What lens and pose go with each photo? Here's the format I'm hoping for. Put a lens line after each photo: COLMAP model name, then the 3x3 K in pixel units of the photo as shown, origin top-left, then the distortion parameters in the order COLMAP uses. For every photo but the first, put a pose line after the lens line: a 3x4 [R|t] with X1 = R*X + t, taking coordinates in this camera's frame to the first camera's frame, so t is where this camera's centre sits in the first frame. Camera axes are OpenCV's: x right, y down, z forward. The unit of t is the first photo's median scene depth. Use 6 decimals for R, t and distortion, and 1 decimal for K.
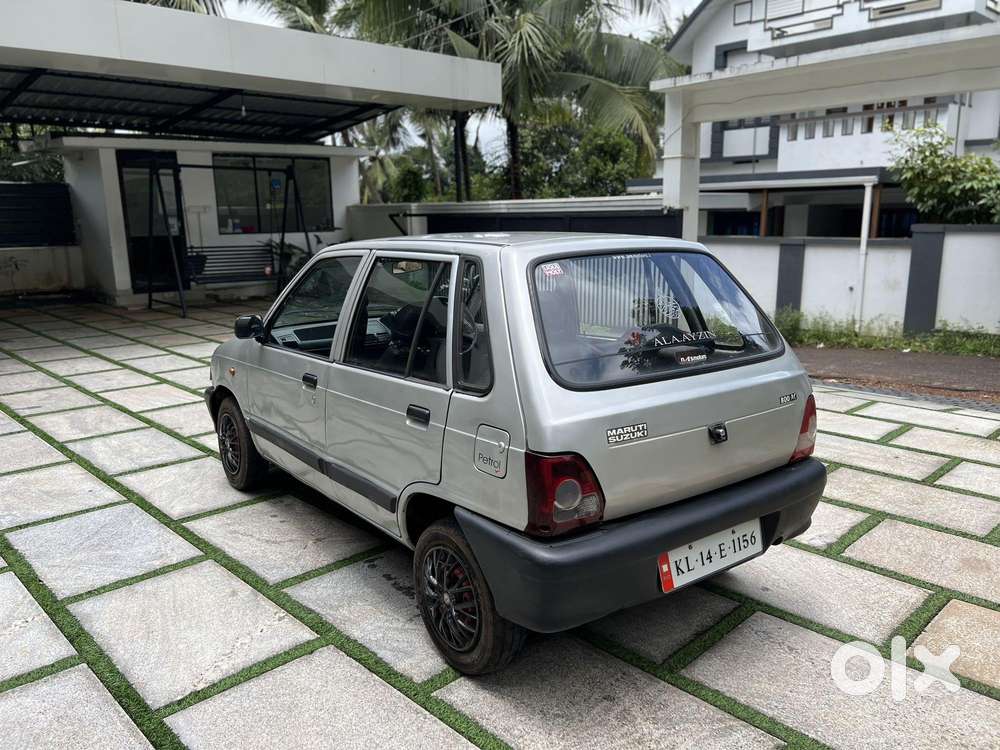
lens RADIAL K [[751.4, 0, 496.1], [0, 751.4, 374.3], [0, 0, 1]] dist [0.051735, -0.056035]
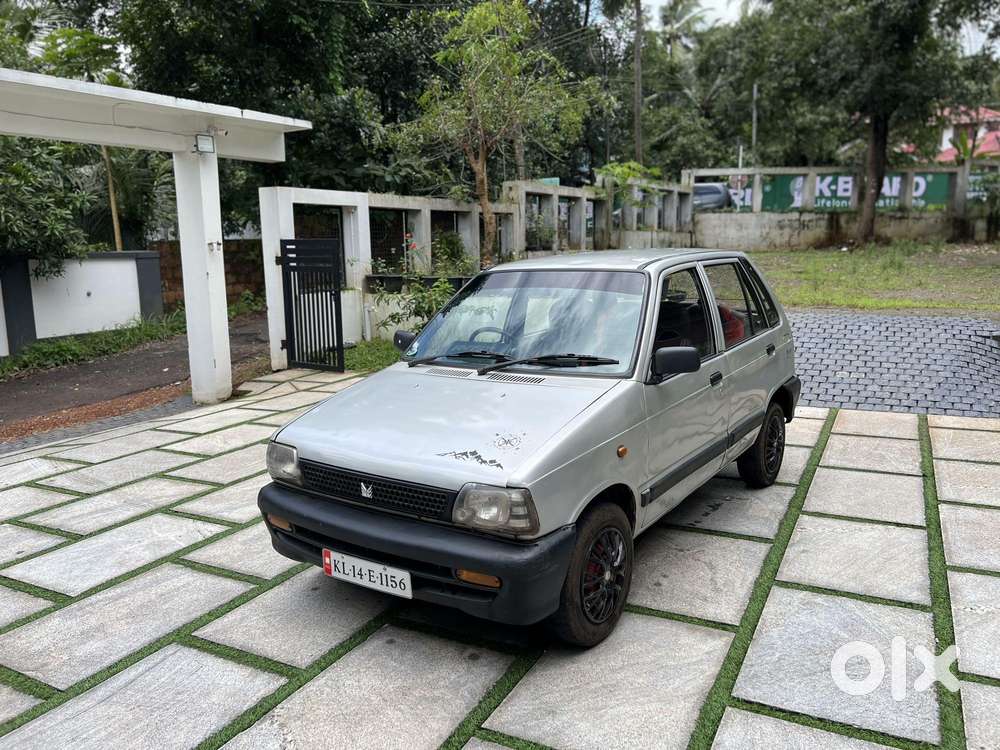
lens RADIAL K [[751.4, 0, 496.1], [0, 751.4, 374.3], [0, 0, 1]] dist [0.051735, -0.056035]
pose [[-0.299102, -0.146127, 0.942966, -0.356628], [0.218542, 0.951448, 0.216761, -0.092756], [-0.928858, 0.270911, -0.252646, 0.467472]]
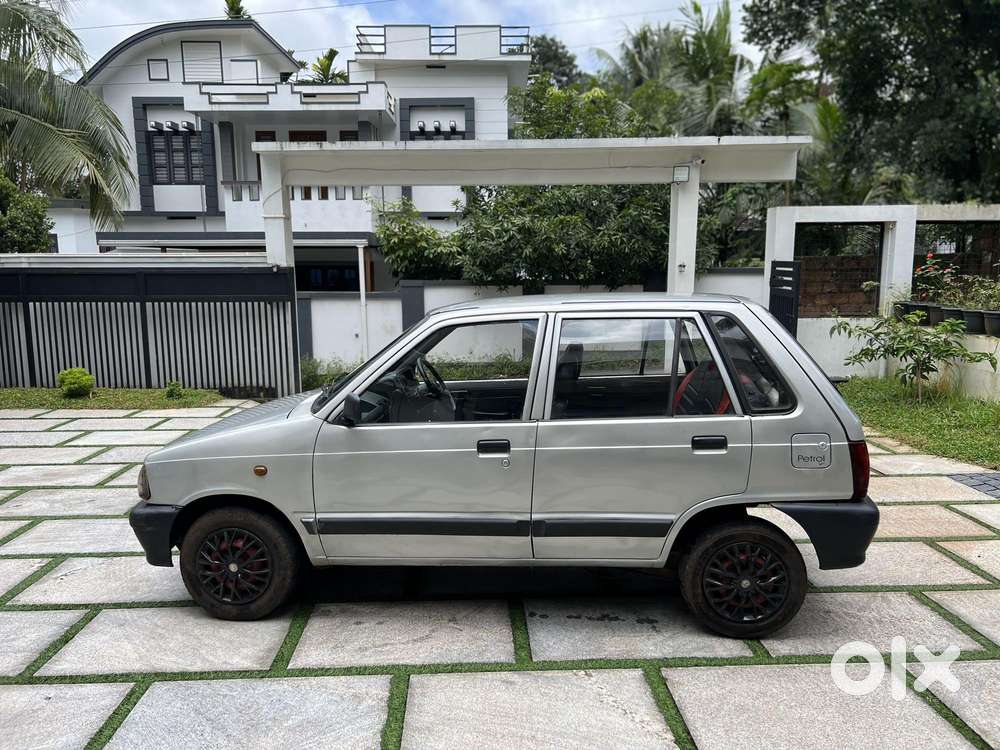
lens RADIAL K [[751.4, 0, 496.1], [0, 751.4, 374.3], [0, 0, 1]] dist [0.051735, -0.056035]
pose [[0.669829, -0.101061, 0.735606, -0.282117], [0.151314, 0.988484, -0.001981, -0.024326], [-0.726934, 0.112634, 0.677407, 0.094132]]
